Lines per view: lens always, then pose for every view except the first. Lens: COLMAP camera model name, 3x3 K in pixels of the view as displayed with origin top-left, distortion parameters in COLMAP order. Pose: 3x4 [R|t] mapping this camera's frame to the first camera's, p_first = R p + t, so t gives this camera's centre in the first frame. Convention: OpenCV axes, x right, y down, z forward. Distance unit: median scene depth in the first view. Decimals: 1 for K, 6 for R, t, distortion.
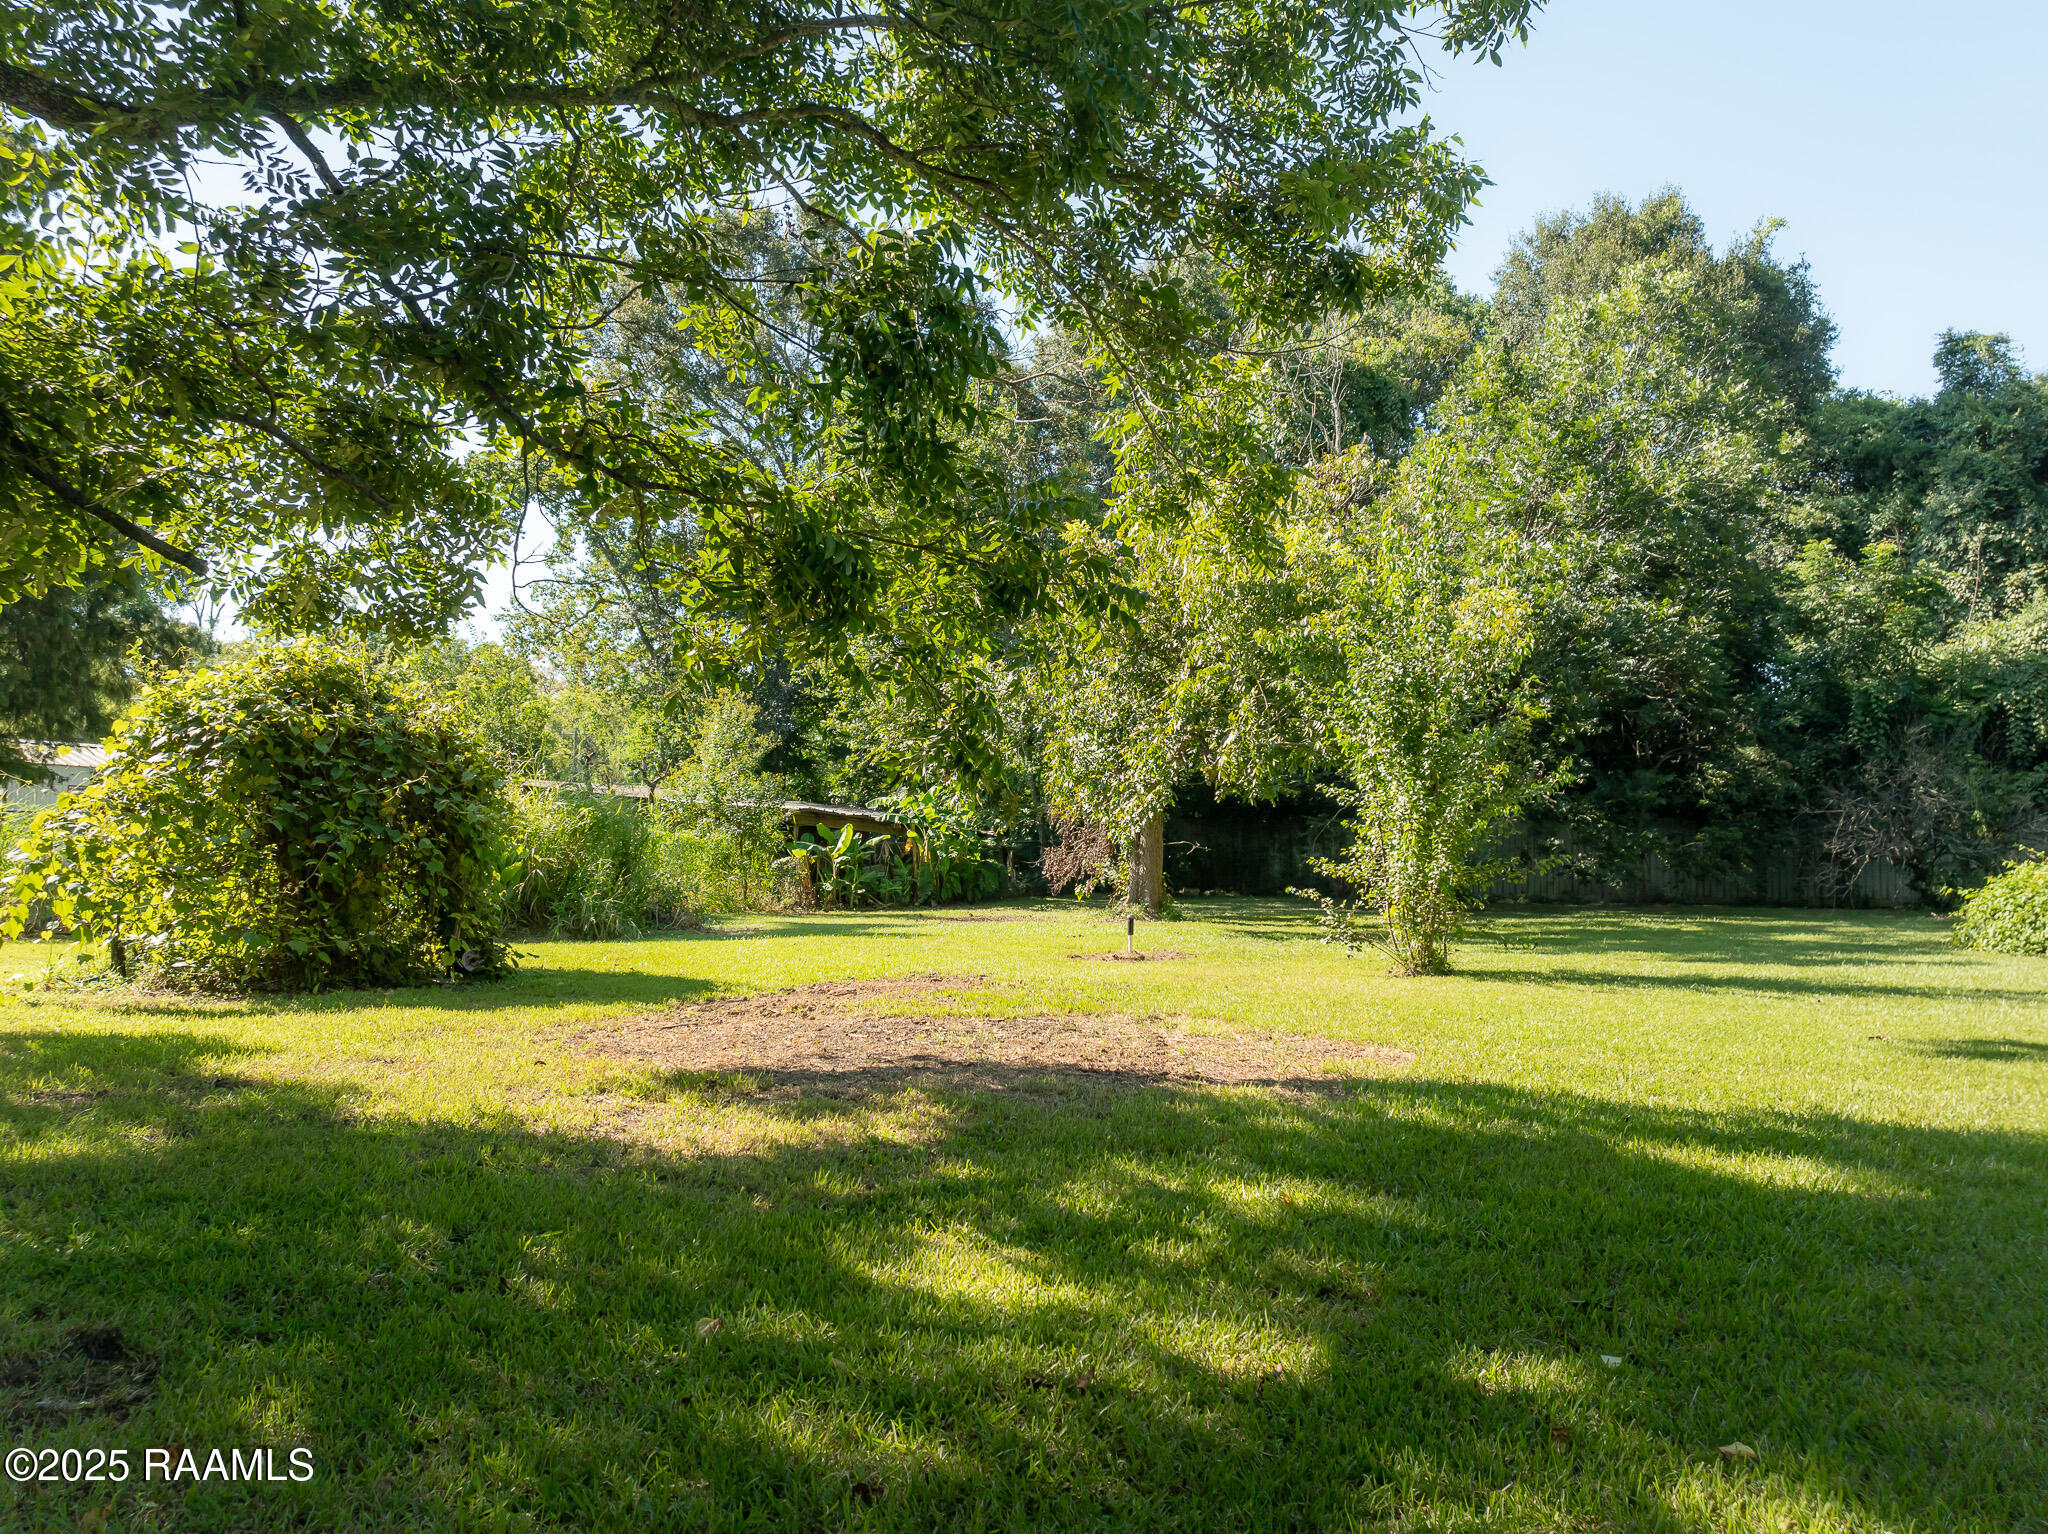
lens RADIAL K [[1544.9, 0, 1024.0], [0, 1544.9, 767.0], [0, 0, 1]] dist [-0.044368, 0.002674]
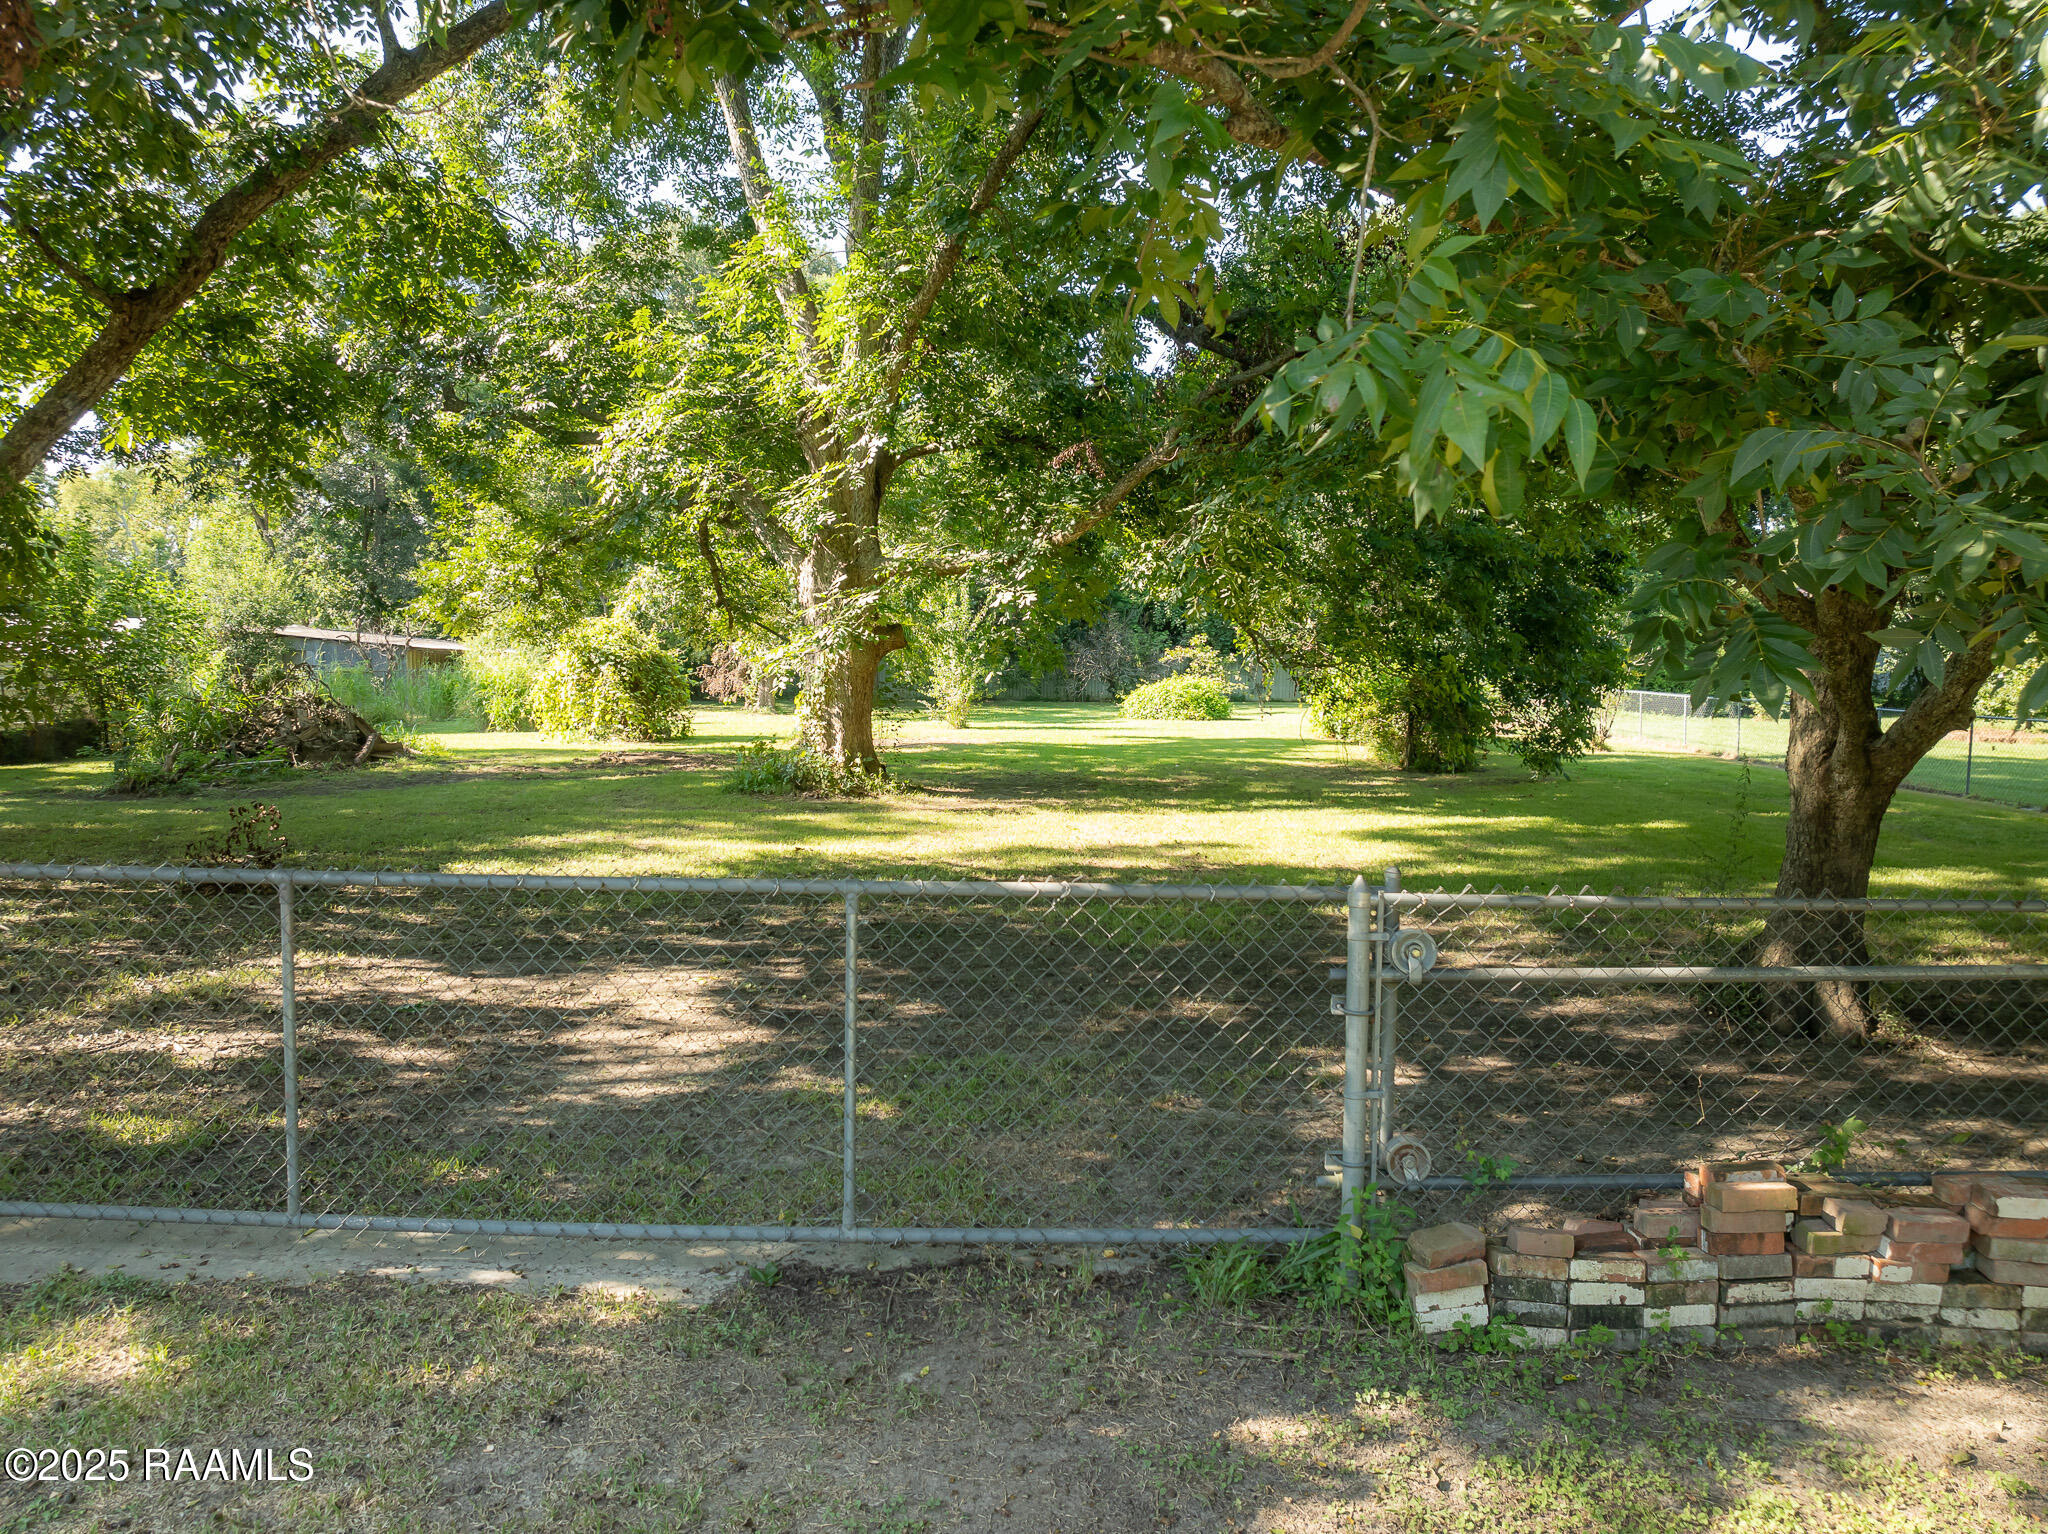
lens RADIAL K [[1544.9, 0, 1024.0], [0, 1544.9, 767.0], [0, 0, 1]] dist [-0.044368, 0.002674]
pose [[0.895295, -0.038497, 0.443808, -0.606993], [-0.019705, 0.991862, 0.125786, -0.108400], [-0.445038, -0.121361, 0.887250, -1.101152]]
